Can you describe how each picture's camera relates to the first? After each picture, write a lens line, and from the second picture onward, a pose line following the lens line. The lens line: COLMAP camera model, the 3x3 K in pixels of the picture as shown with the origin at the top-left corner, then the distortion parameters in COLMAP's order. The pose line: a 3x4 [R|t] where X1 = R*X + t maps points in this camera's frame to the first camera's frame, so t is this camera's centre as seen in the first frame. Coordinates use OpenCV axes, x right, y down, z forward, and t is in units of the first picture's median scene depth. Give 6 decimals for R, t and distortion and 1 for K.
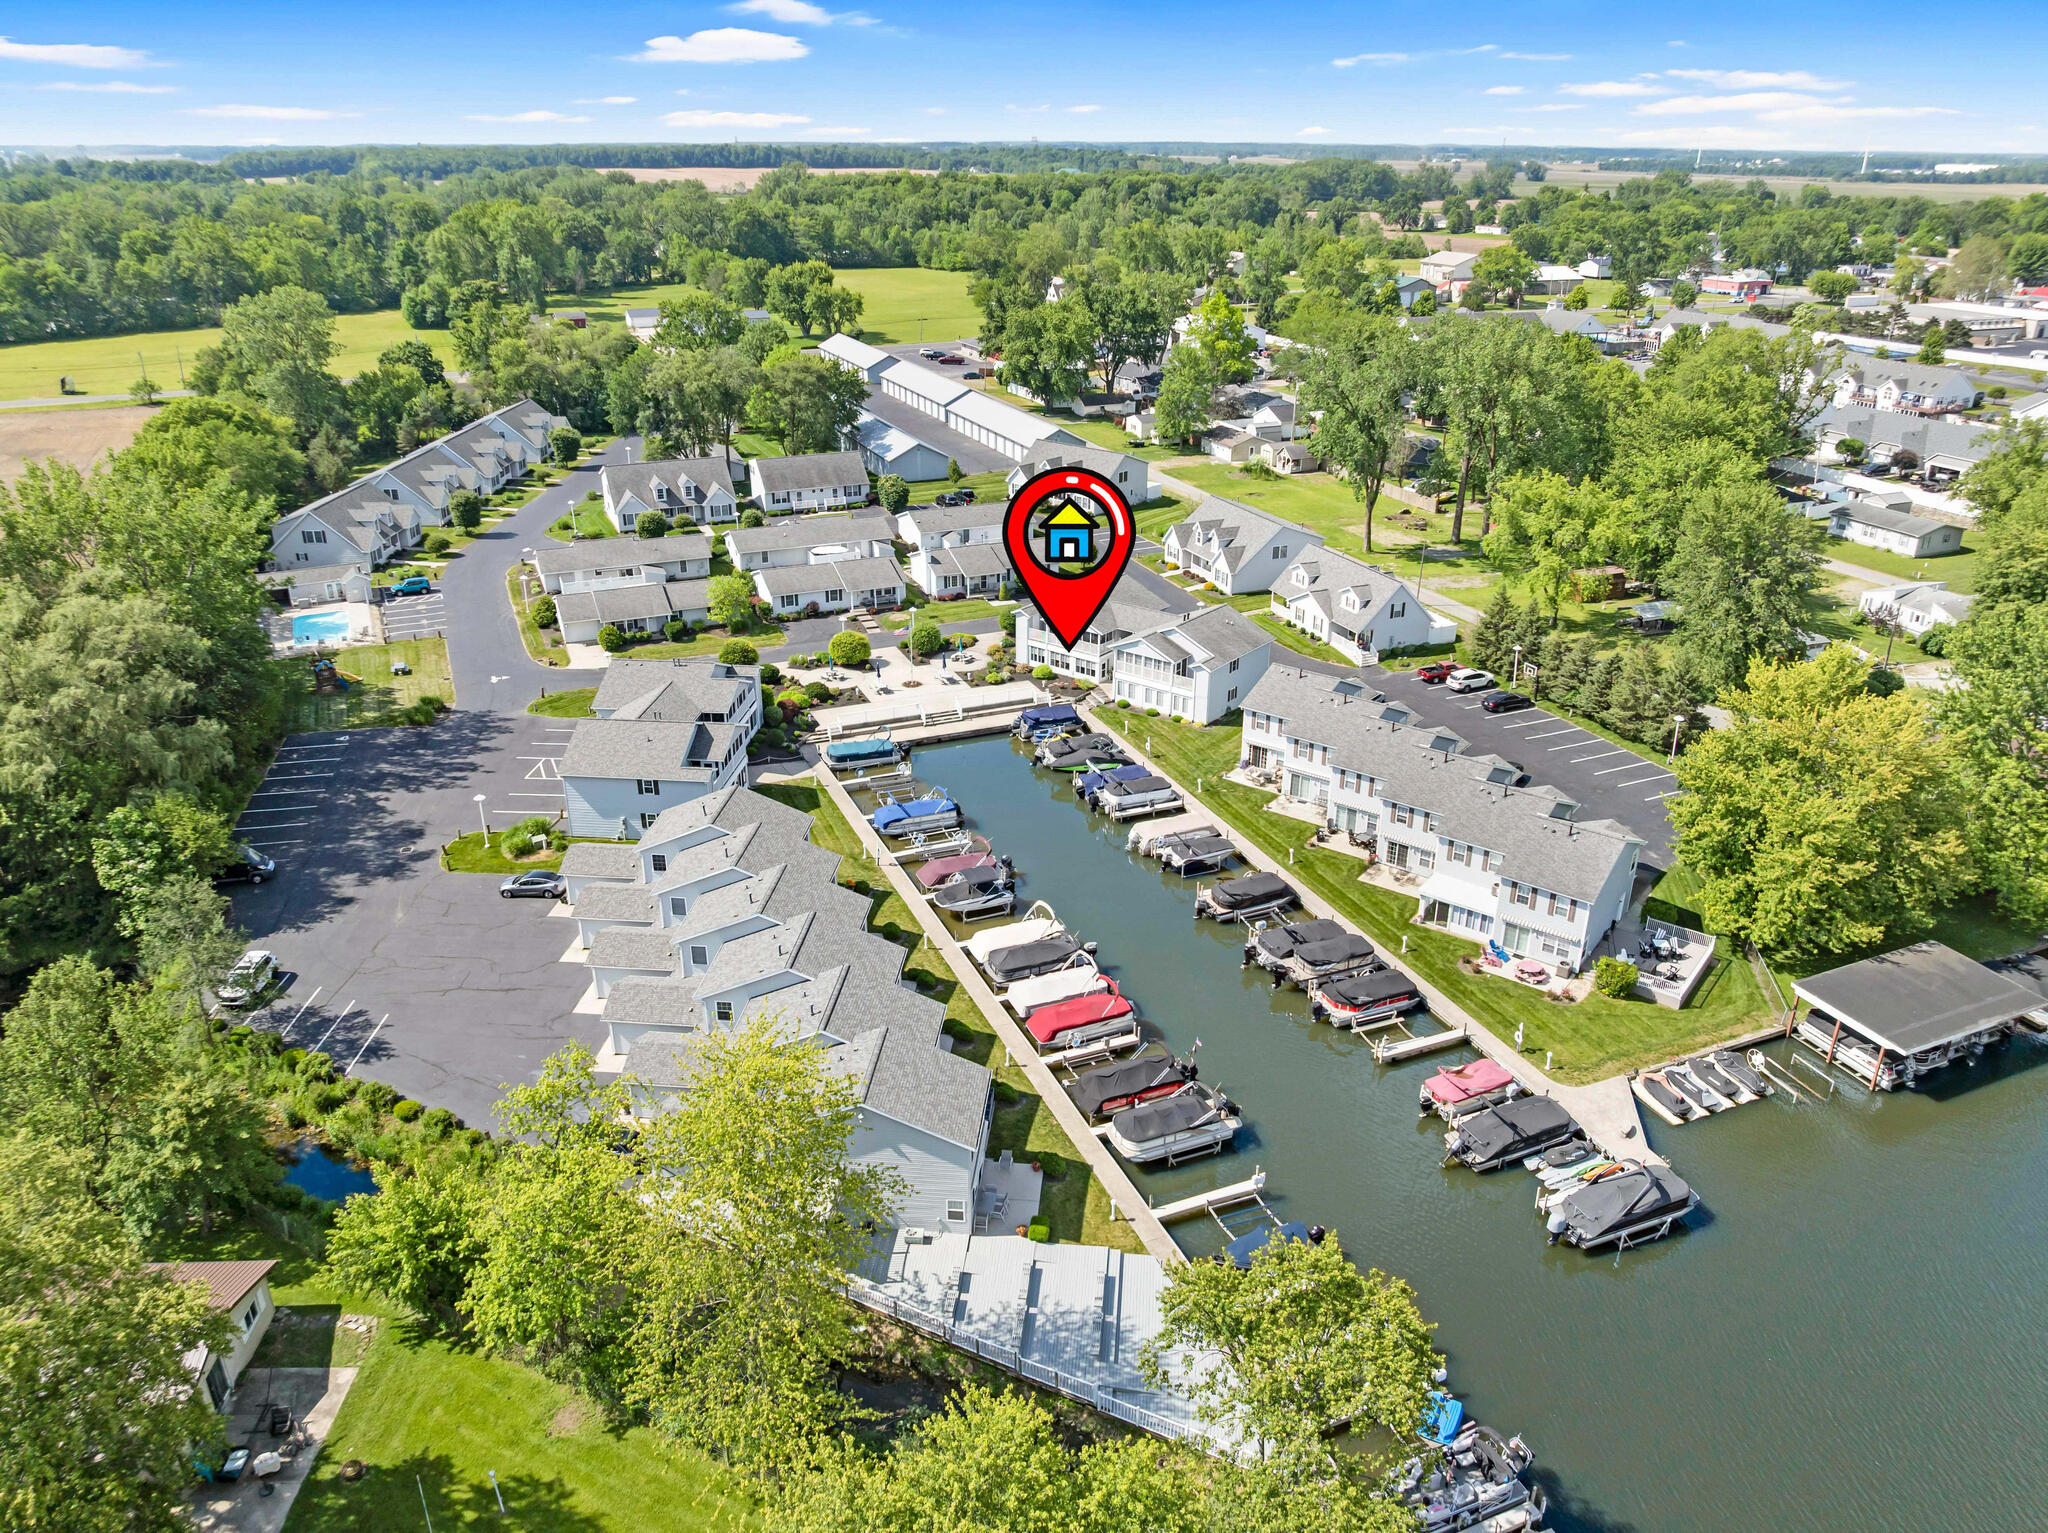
lens RADIAL K [[1442.3, 0, 1024.0], [0, 1442.3, 766.5], [0, 0, 1]] dist [-0.033534, -0.005866]
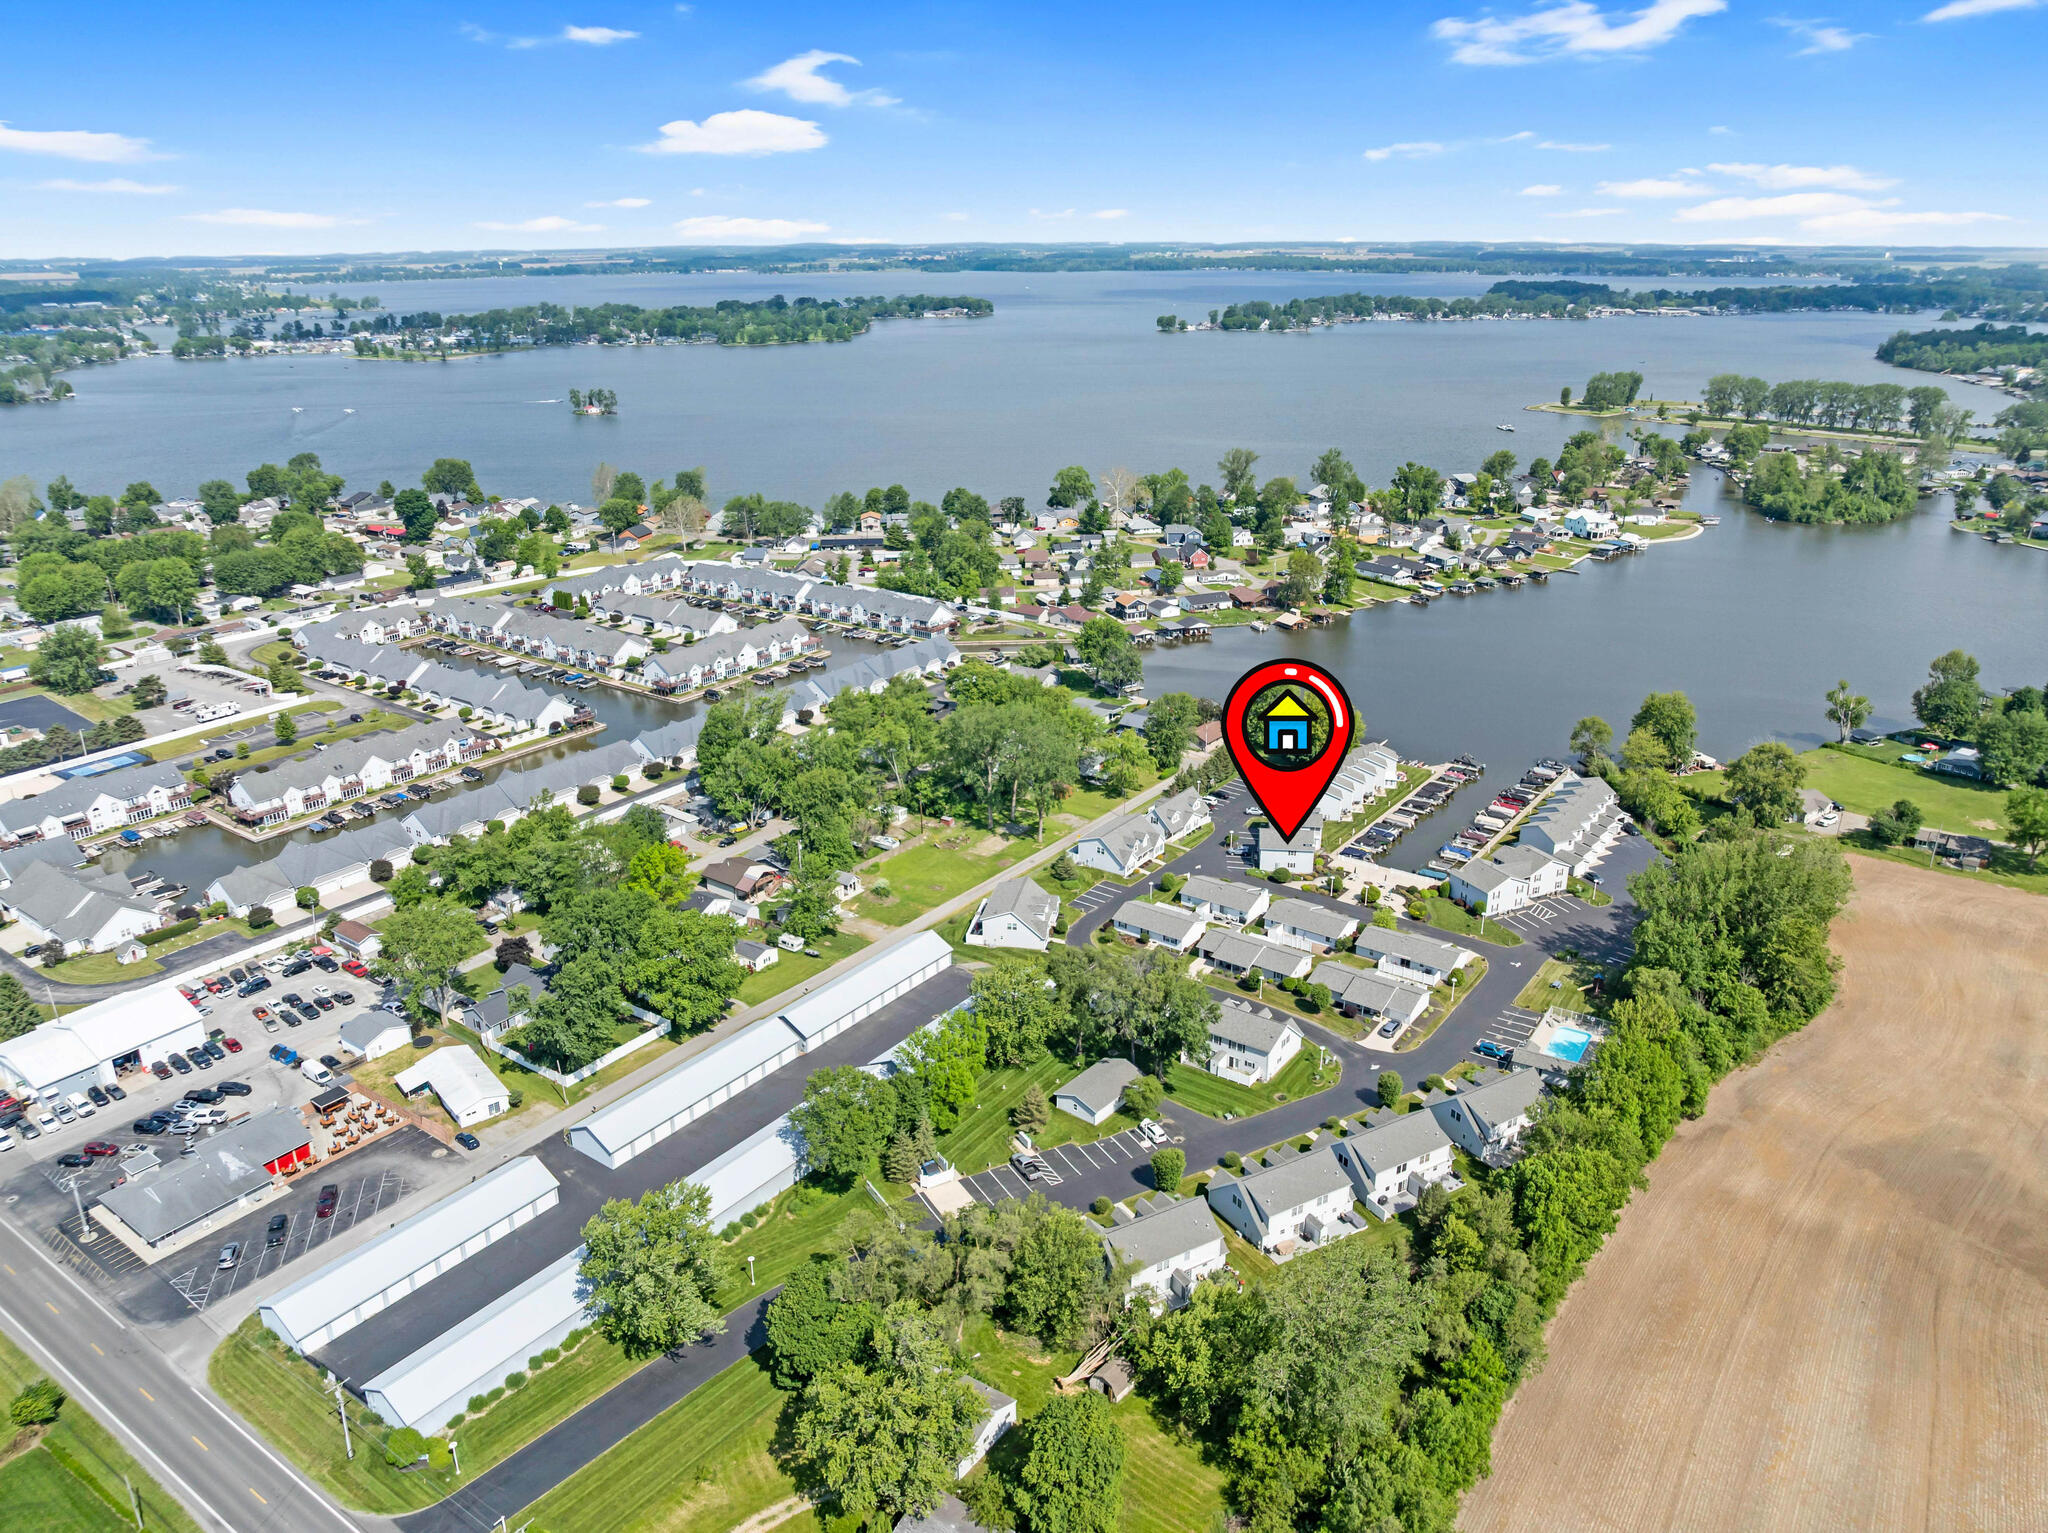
lens RADIAL K [[1444.8, 0, 1024.0], [0, 1444.8, 766.5], [0, 0, 1]] dist [-0.014900, -0.050900]
pose [[-0.515575, -0.300631, 0.802374, -1.590089], [0.347594, 0.782532, 0.516548, -1.586527], [-0.783174, 0.545220, -0.298956, 2.079717]]
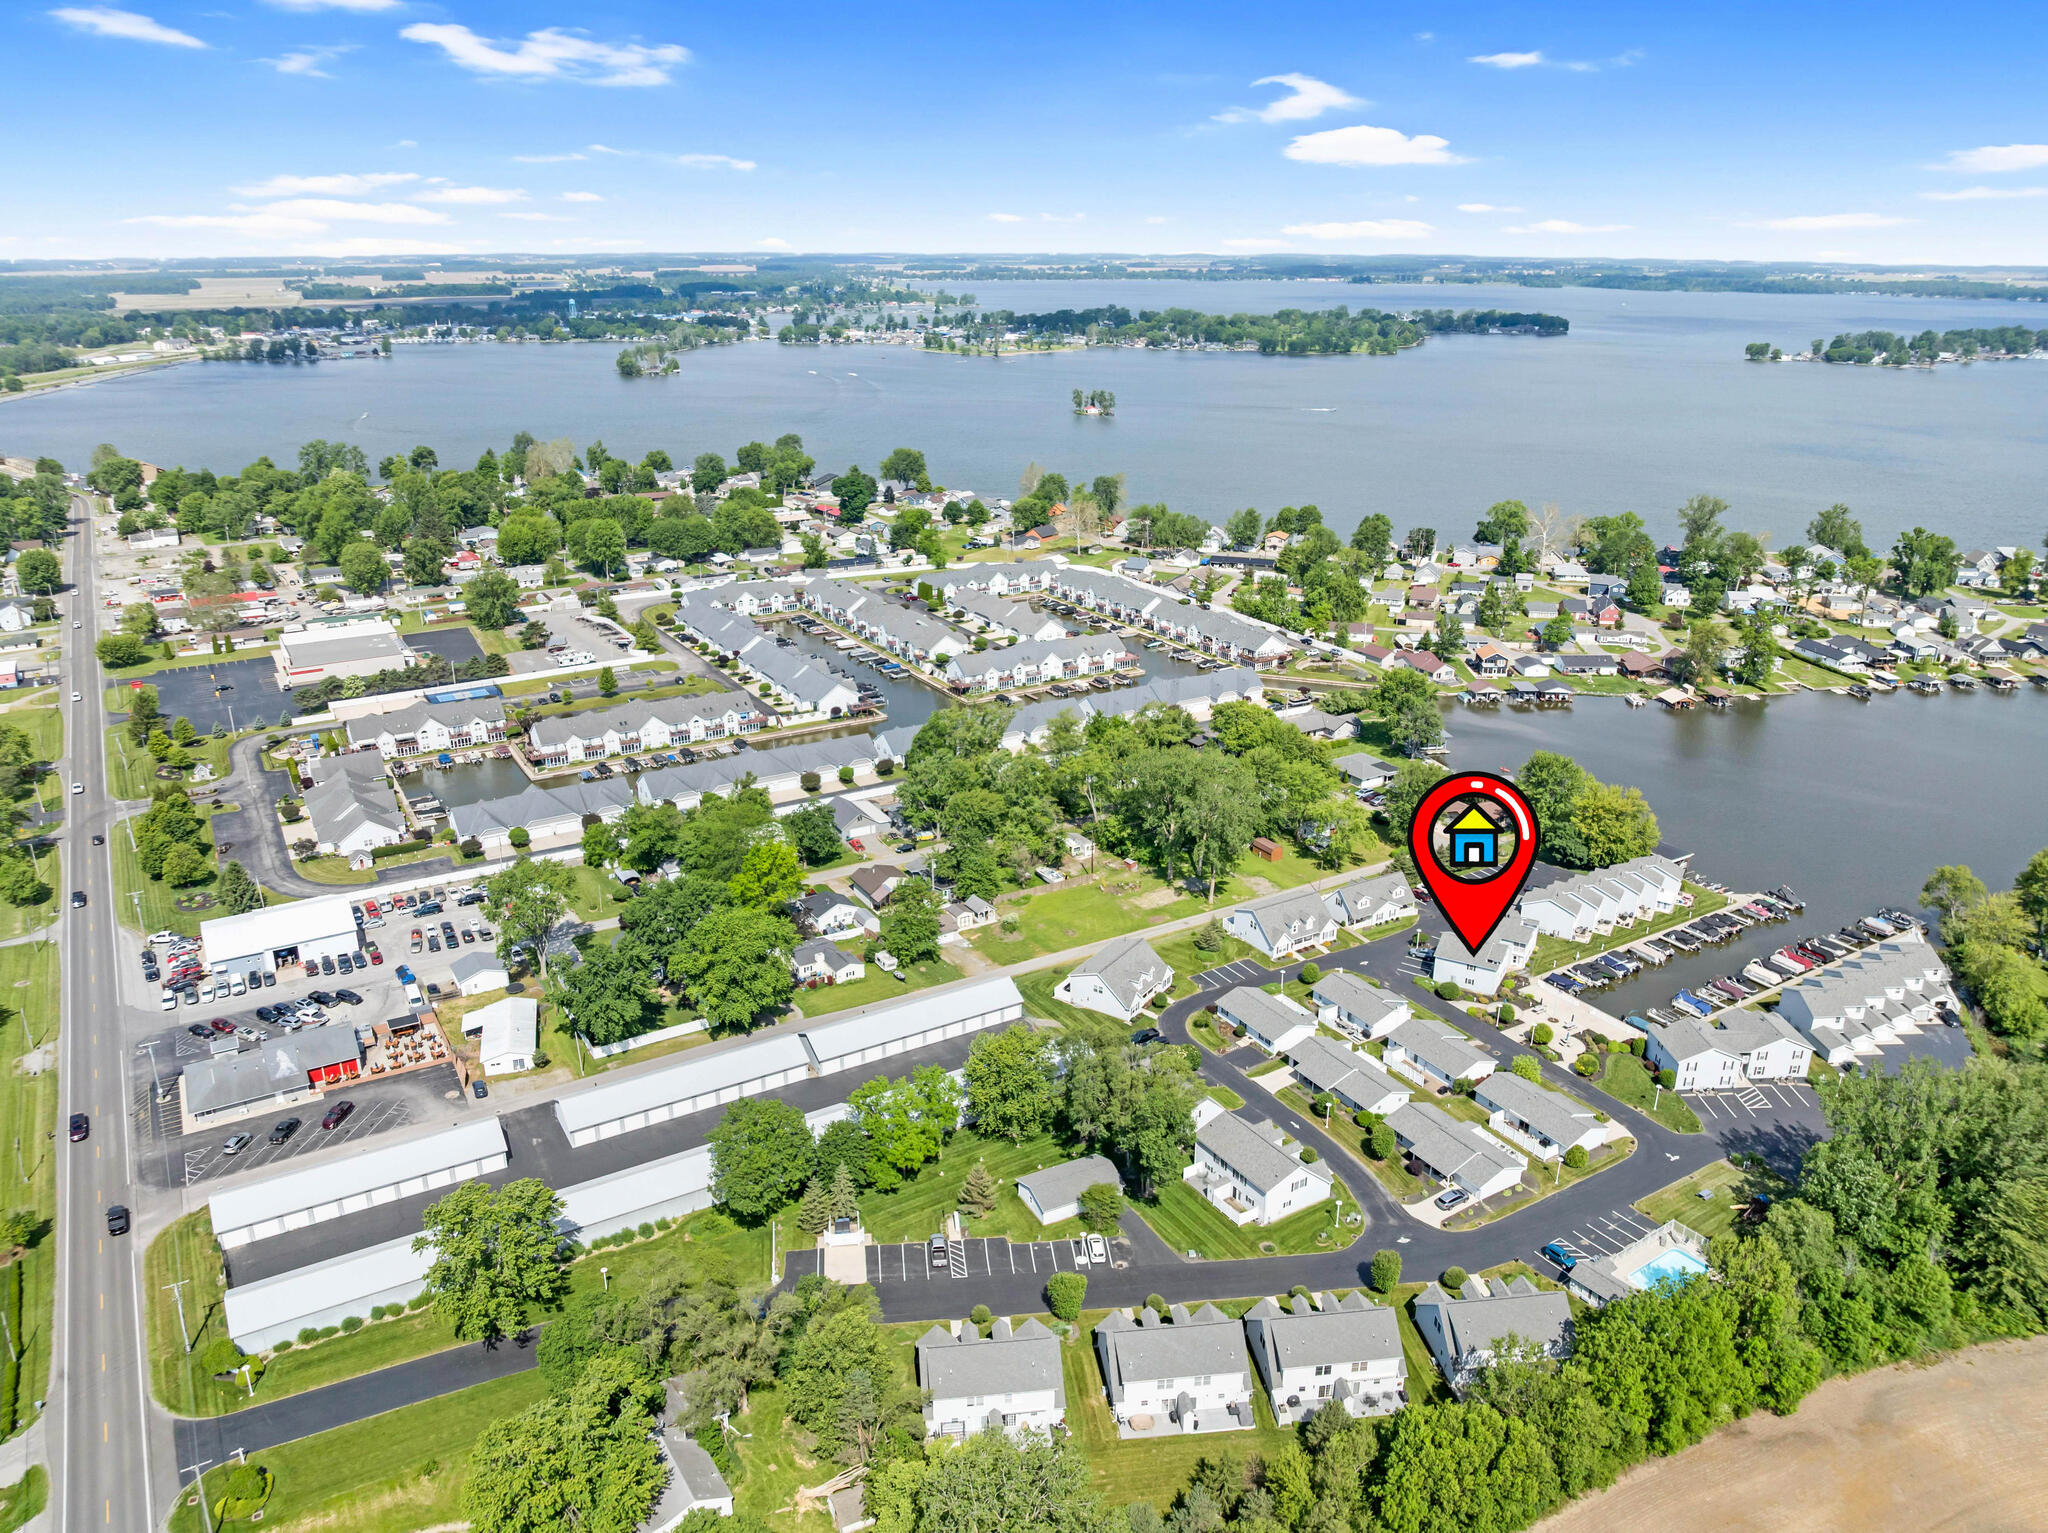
lens RADIAL K [[1444.8, 0, 1024.0], [0, 1444.8, 766.5], [0, 0, 1]] dist [-0.014900, -0.050900]
pose [[-0.142665, -0.344249, 0.927976, -1.652100], [0.395598, 0.839590, 0.372279, -1.343017], [-0.907276, 0.420216, 0.016405, 1.530815]]
